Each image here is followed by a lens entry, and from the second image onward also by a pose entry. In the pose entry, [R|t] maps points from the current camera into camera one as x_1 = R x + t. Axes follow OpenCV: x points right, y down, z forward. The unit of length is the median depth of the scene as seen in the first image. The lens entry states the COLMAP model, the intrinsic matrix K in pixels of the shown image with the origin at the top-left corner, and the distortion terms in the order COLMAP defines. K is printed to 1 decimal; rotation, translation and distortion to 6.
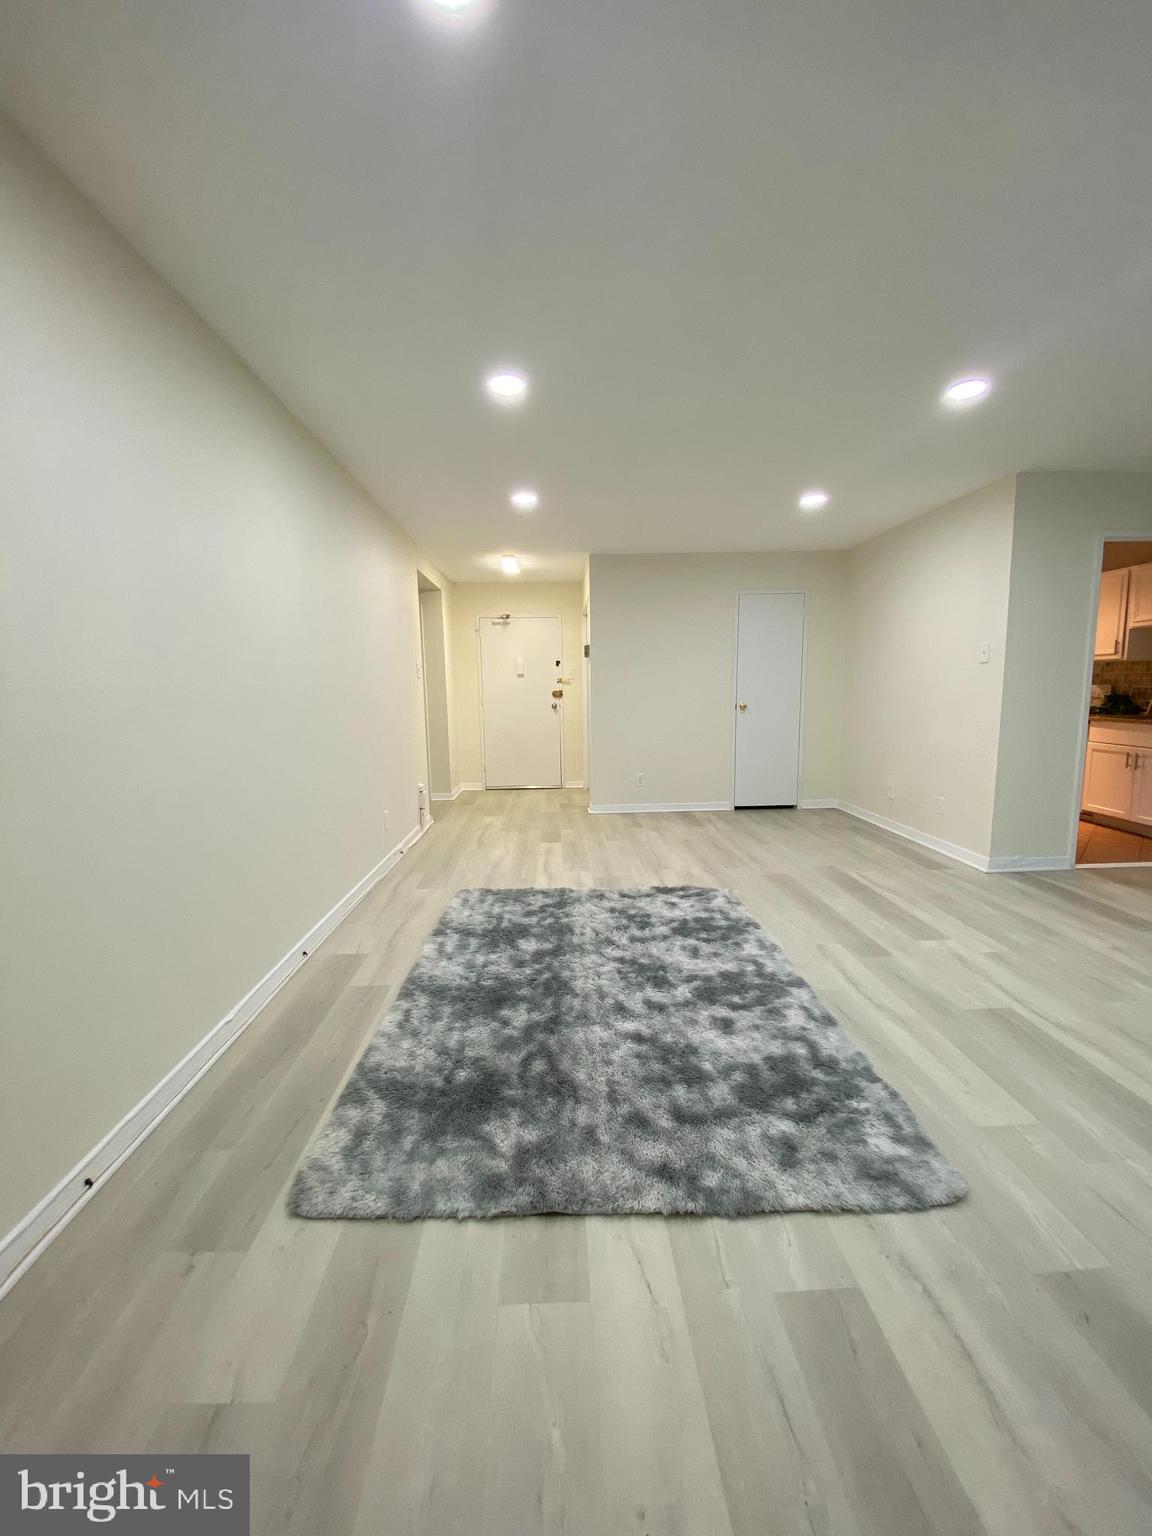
lens RADIAL K [[618.0, 0, 580.1], [0, 618.0, 769.9], [0, 0, 1]] dist [0.040801, -0.035720]
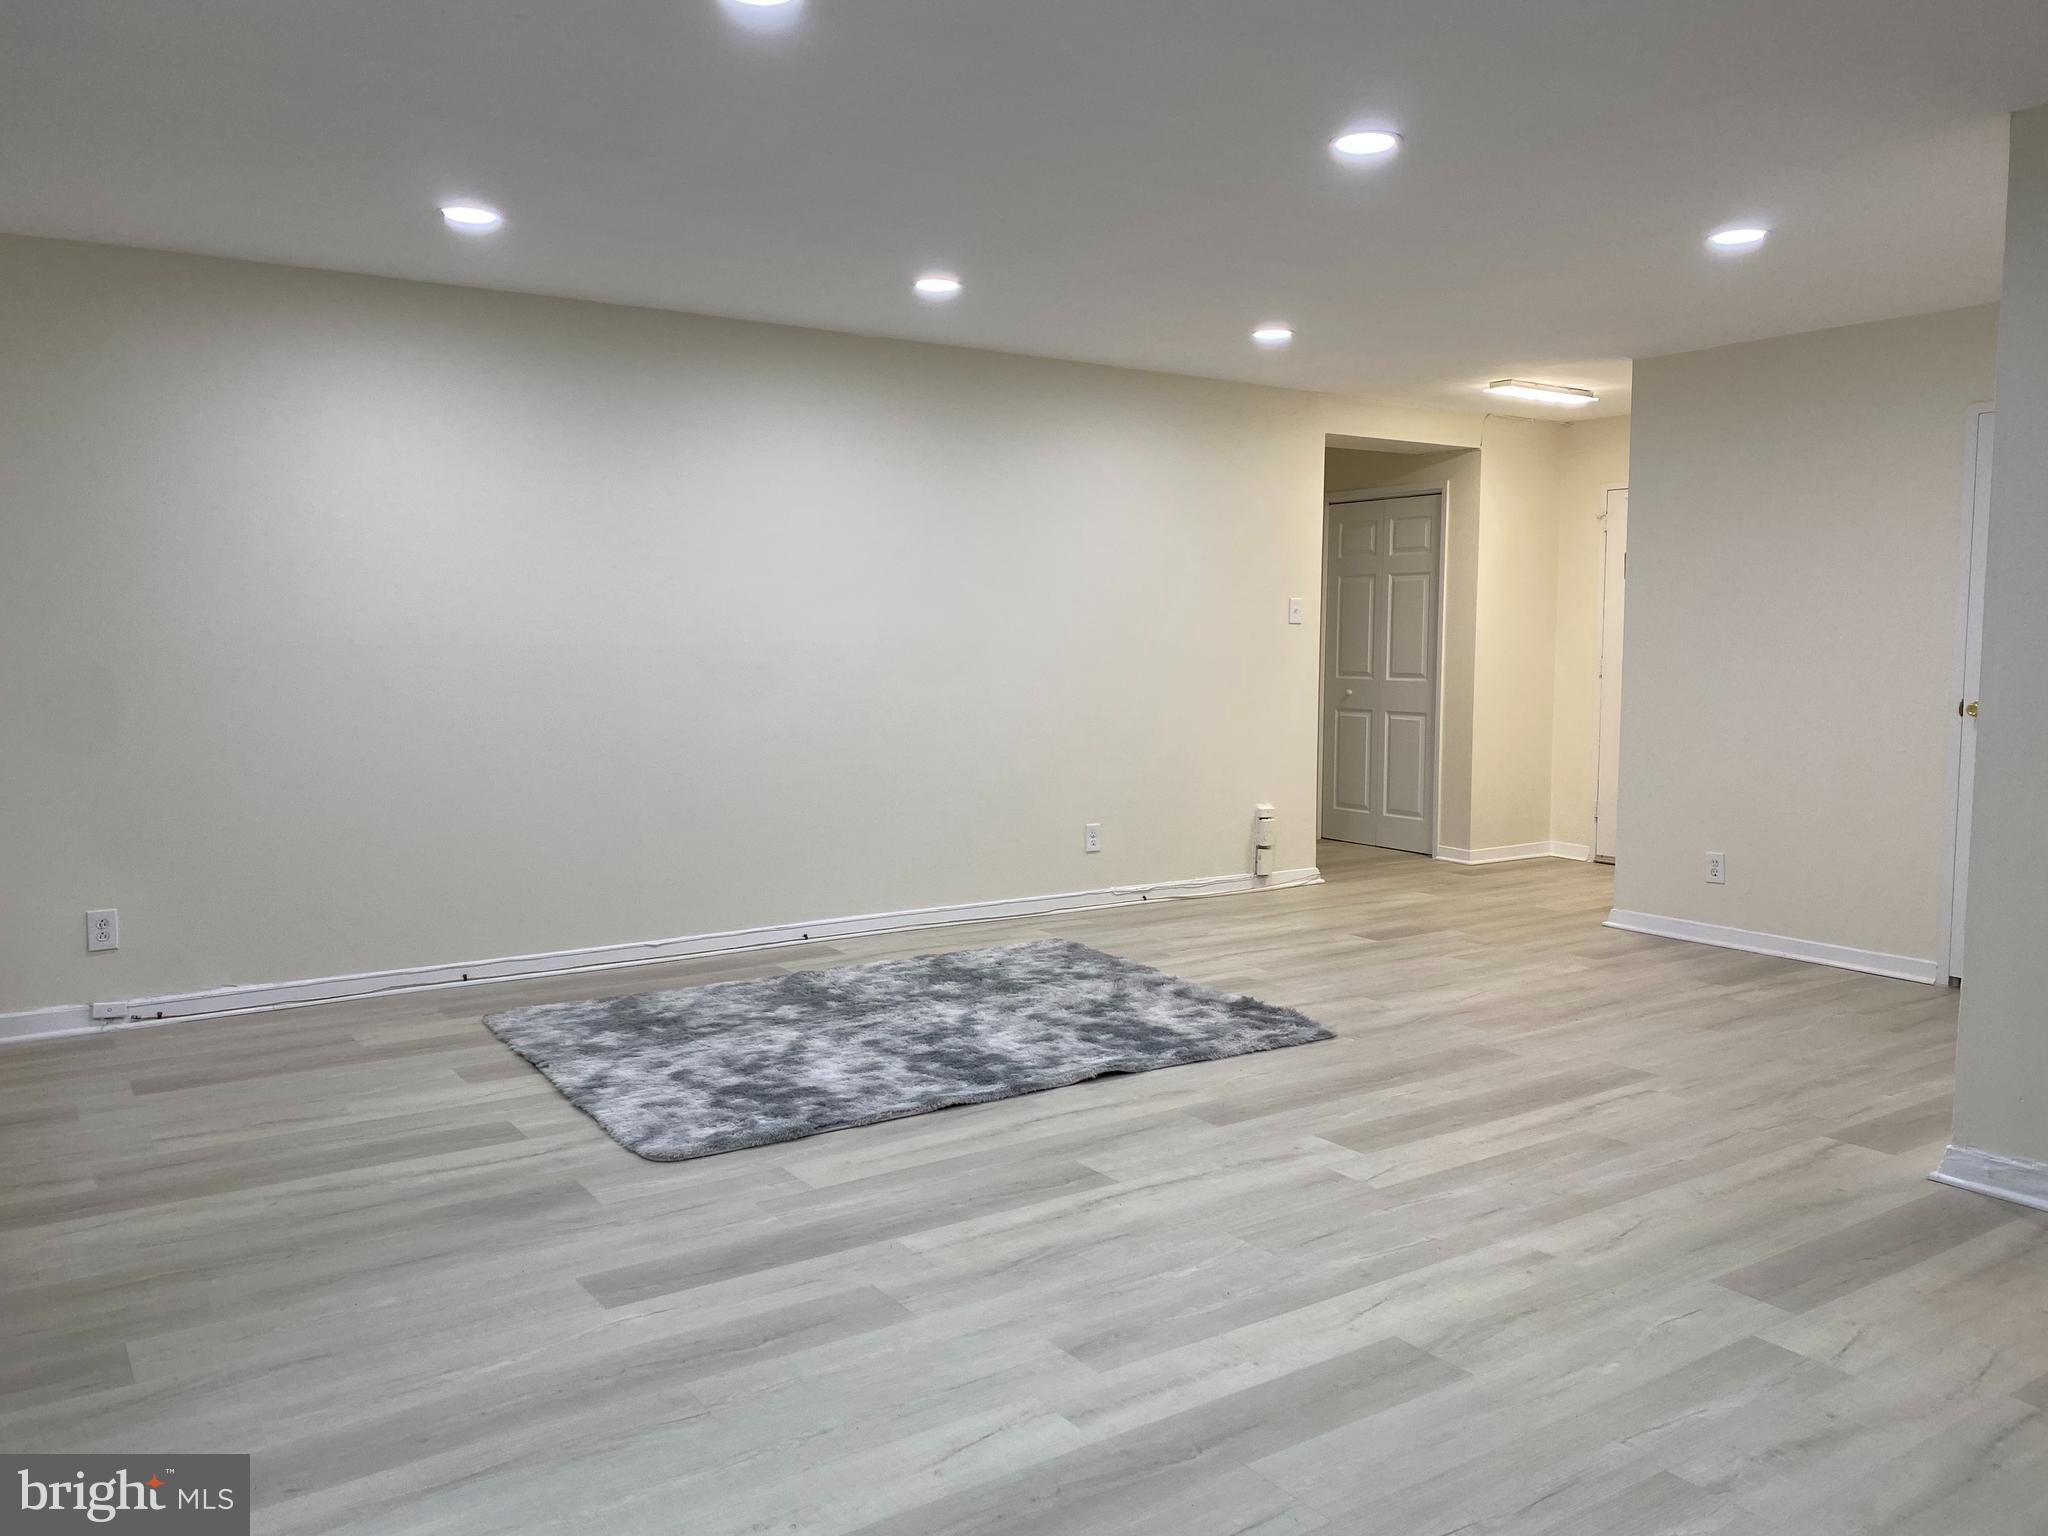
lens RADIAL K [[1555.9, 0, 1026.1], [0, 1555.9, 770.1], [0, 0, 1]] dist [0.067691, -0.093318]
pose [[0.529212, 0.095000, -0.843155, 1.564066], [-0.119609, 0.992142, 0.036713, -0.065005], [0.840017, 0.081420, 0.536416, 0.028647]]
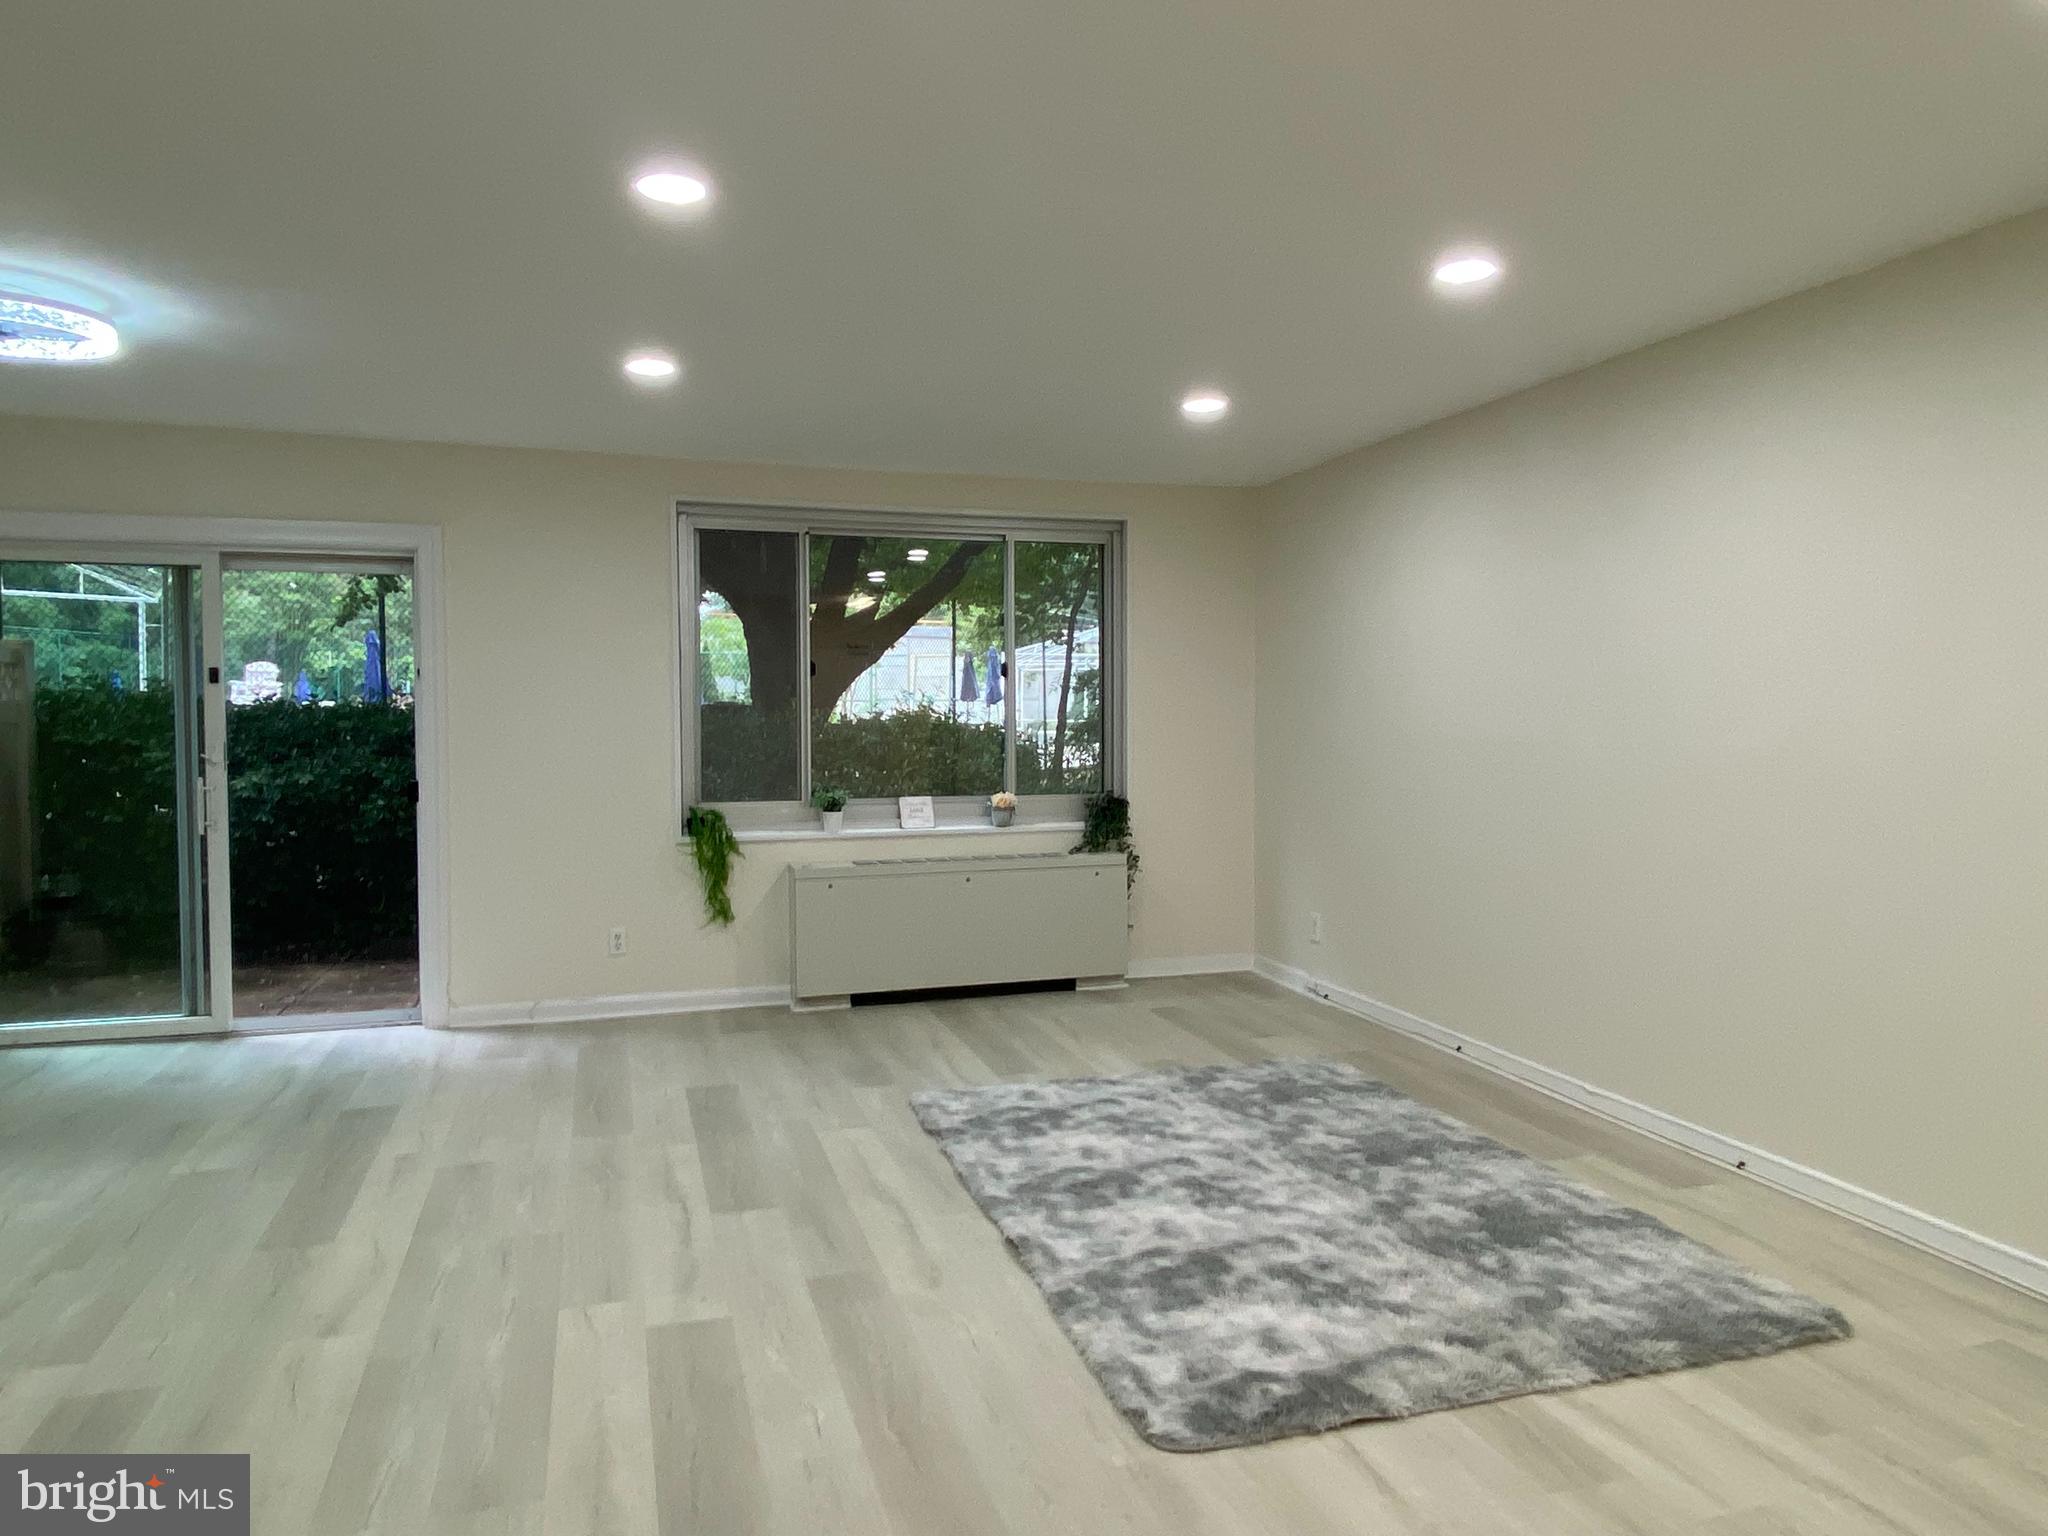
lens RADIAL K [[1344.6, 0, 1031.6], [0, 1344.6, 759.0], [0, 0, 1]] dist [0.060539, -0.091816]
pose [[-0.964005, 0.021724, -0.264997, 0.594158], [-0.022636, 0.986333, 0.163203, -0.312027], [0.264920, 0.163326, -0.950338, 1.996801]]
